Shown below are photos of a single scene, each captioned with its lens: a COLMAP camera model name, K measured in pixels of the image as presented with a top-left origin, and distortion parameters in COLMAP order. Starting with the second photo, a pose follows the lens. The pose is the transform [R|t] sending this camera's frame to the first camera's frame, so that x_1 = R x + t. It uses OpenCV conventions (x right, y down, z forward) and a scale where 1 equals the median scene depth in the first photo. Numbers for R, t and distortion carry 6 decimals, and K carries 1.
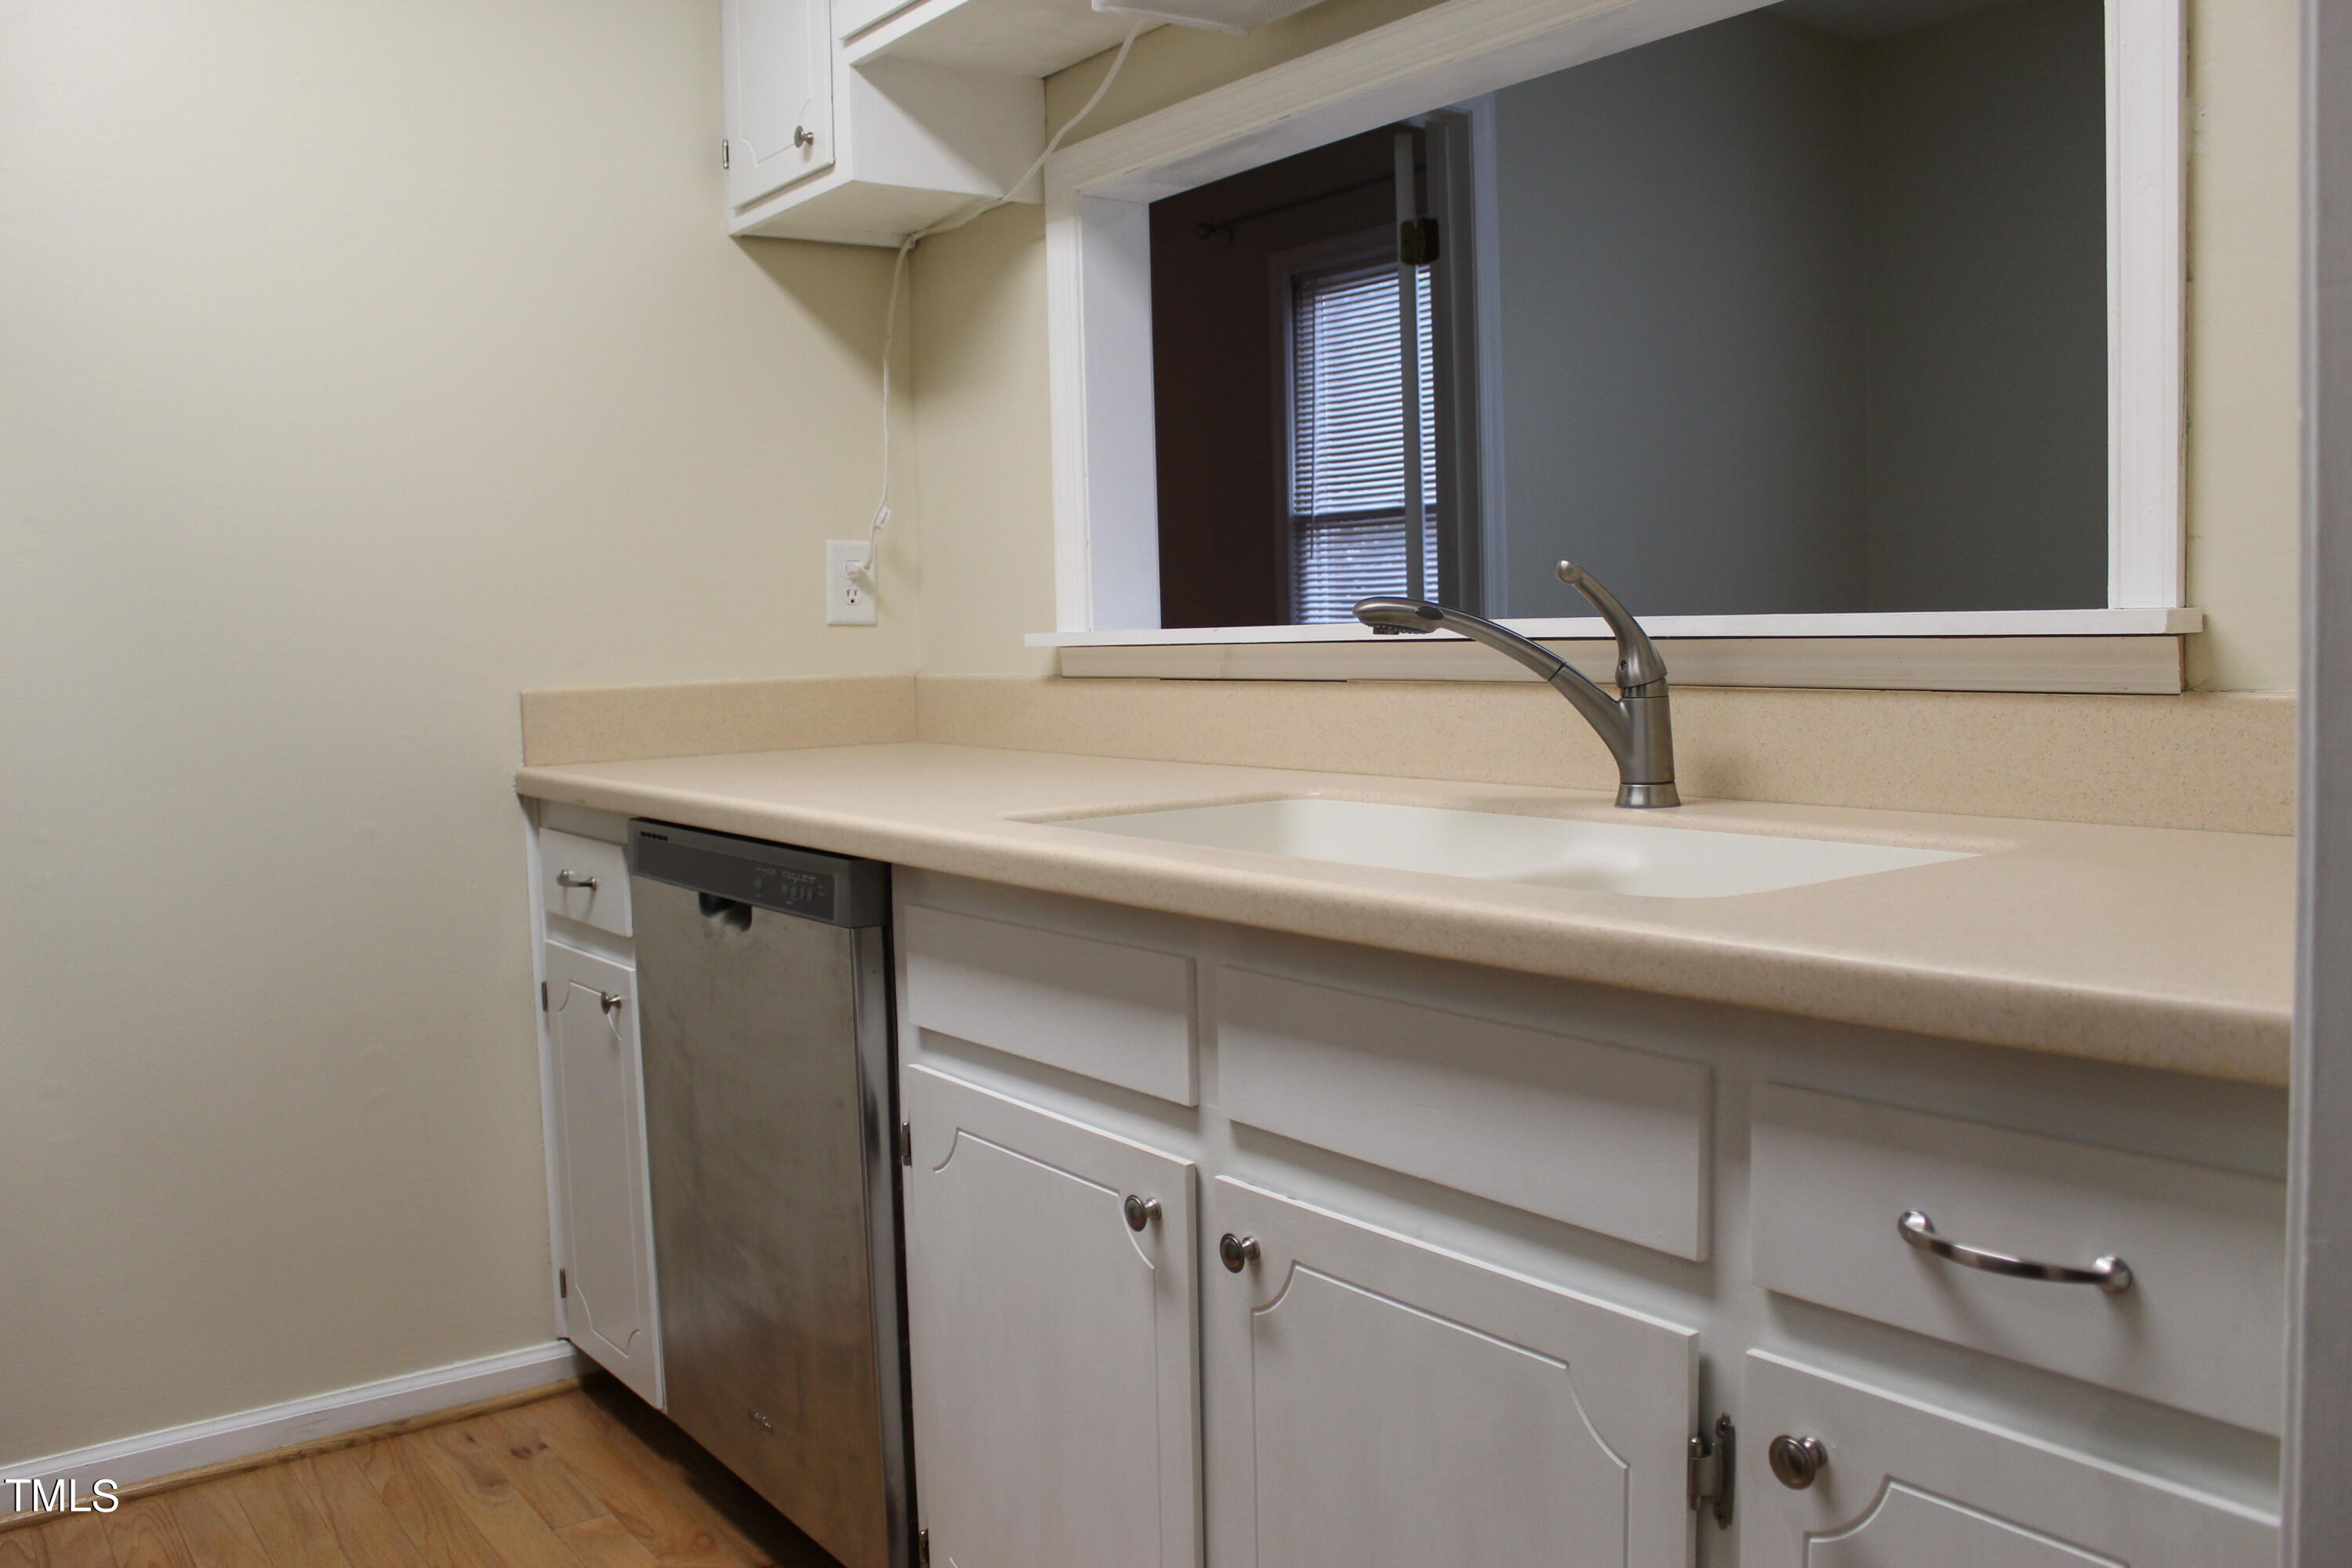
lens RADIAL K [[1944.4, 0, 1180.7], [0, 1944.4, 785.5], [0, 0, 1]] dist [-0.160102, 0.129190]
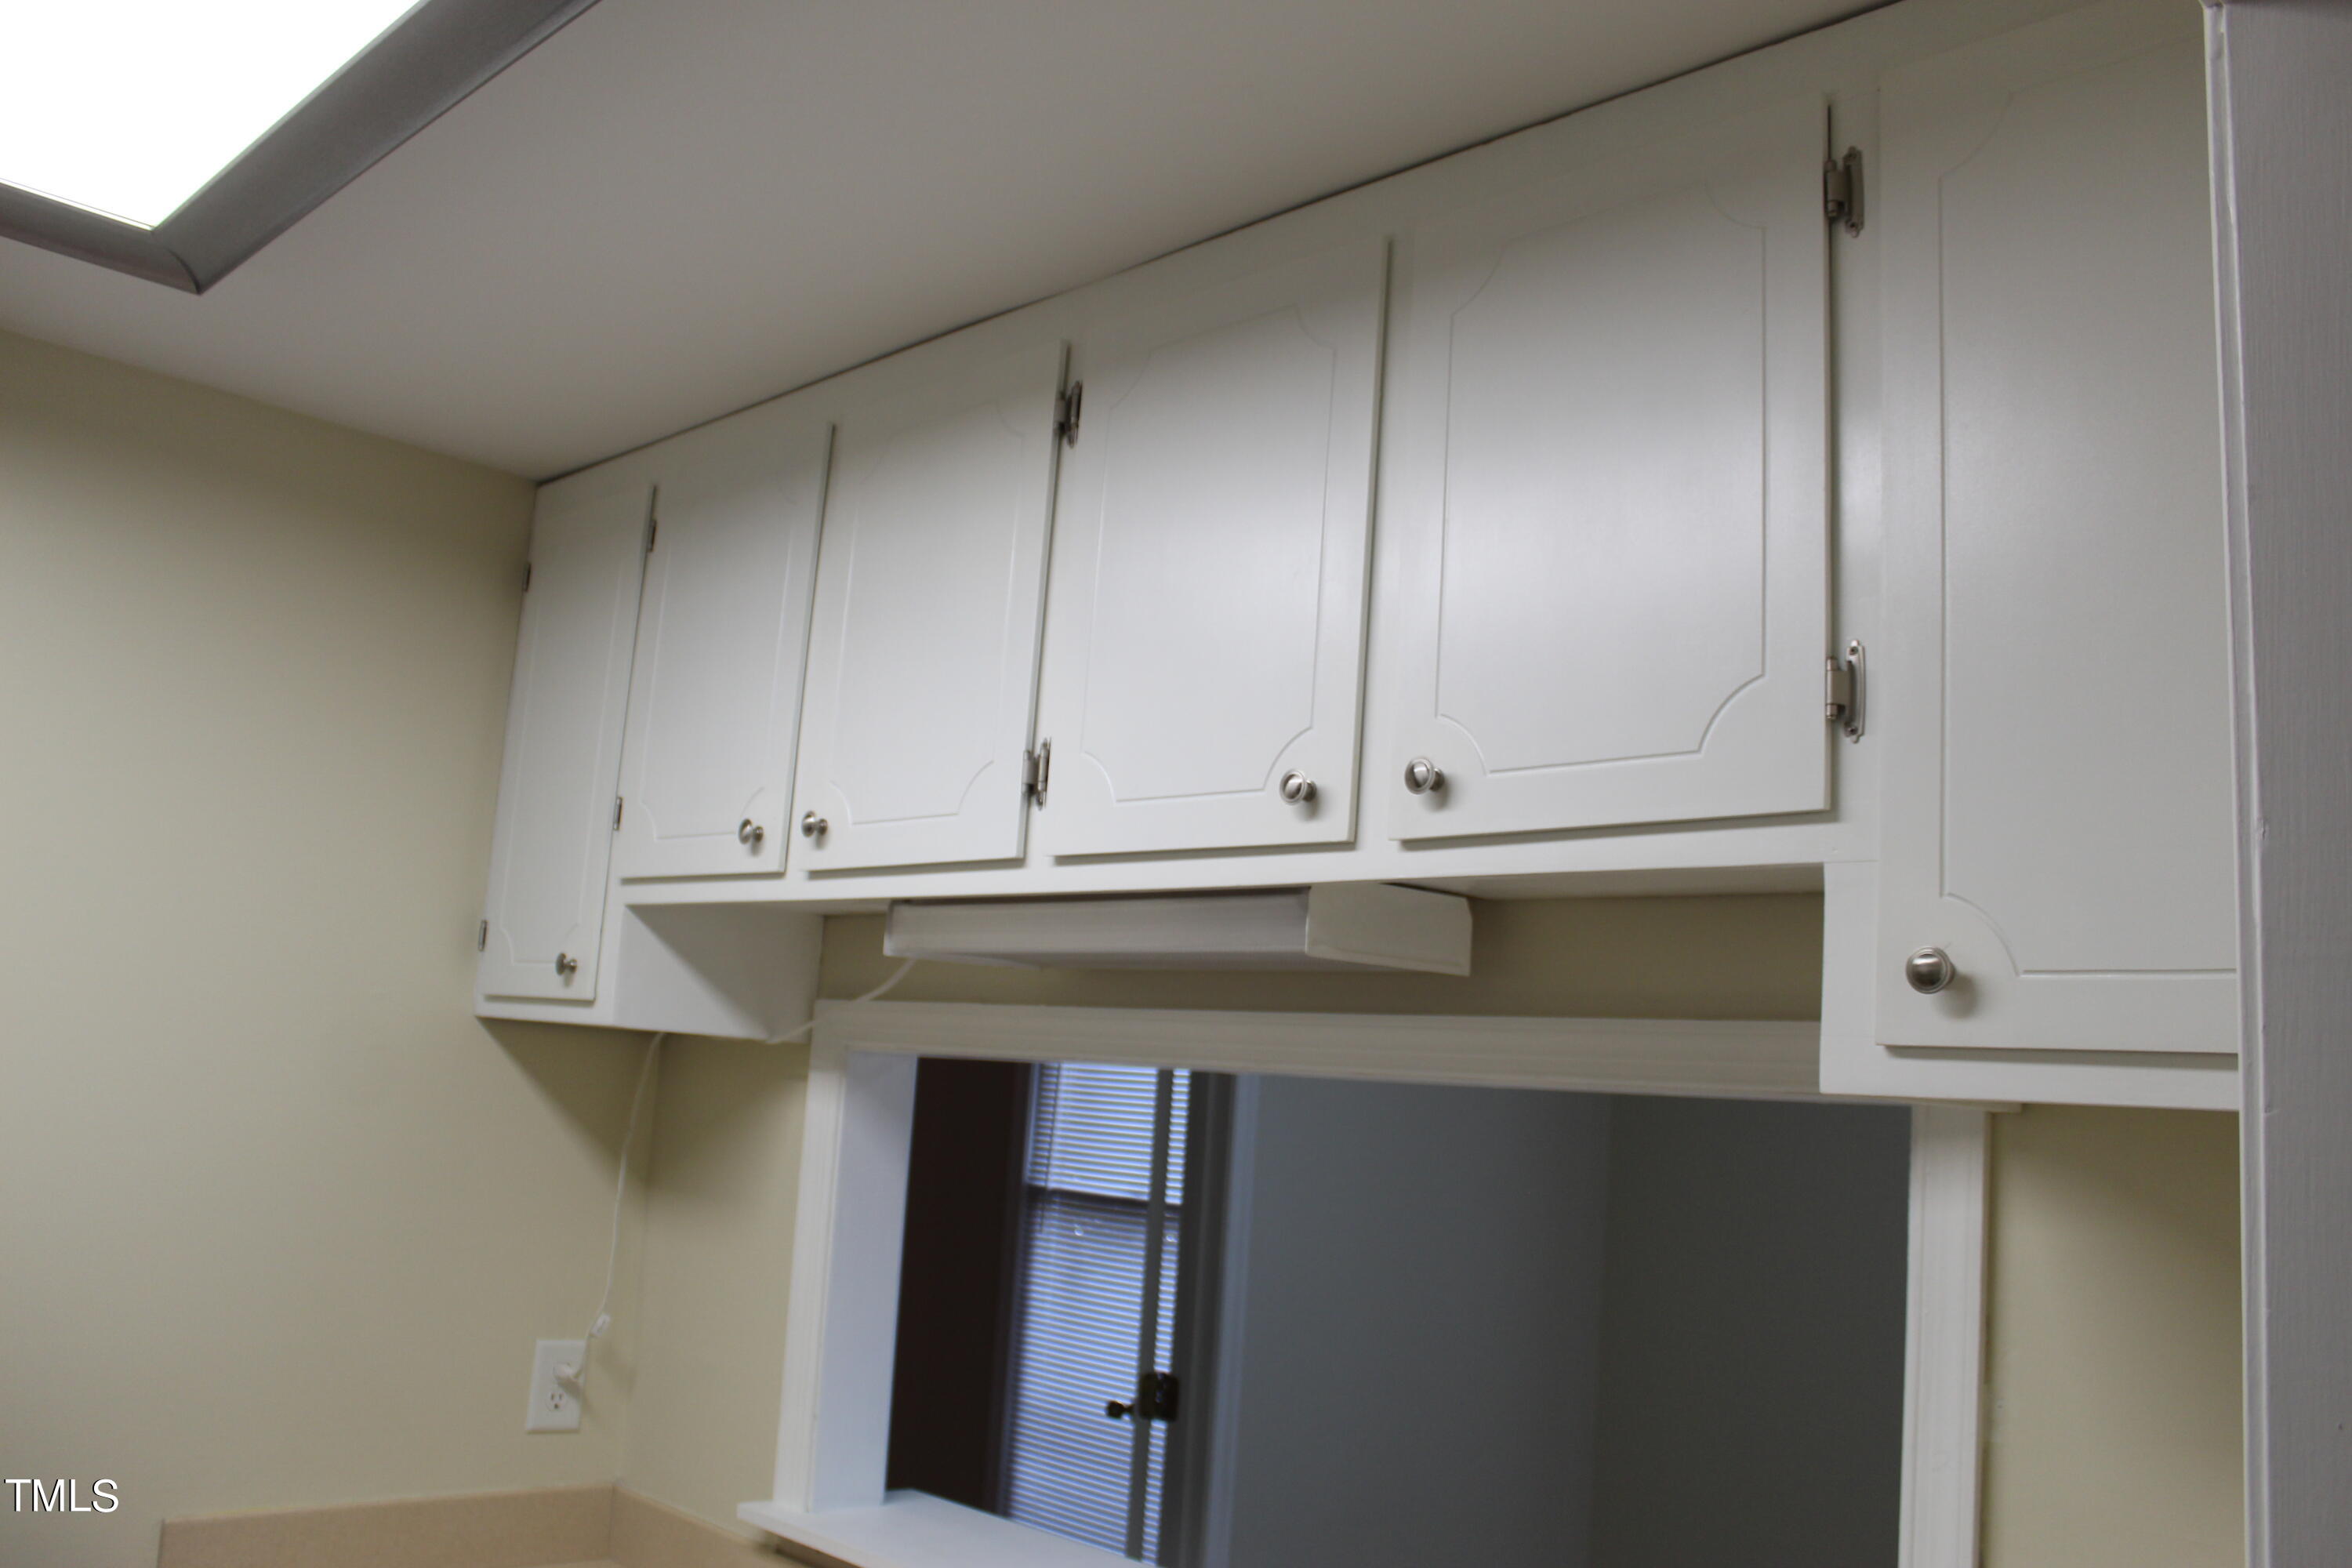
lens RADIAL K [[1944.4, 0, 1176.1], [0, 1944.4, 777.1], [0, 0, 1]] dist [-0.160102, 0.129190]
pose [[0.986170, 0.115142, 0.119211, -0.020088], [-0.083280, 0.966136, -0.244223, -0.202623], [-0.143295, 0.230918, 0.962364, 0.012646]]
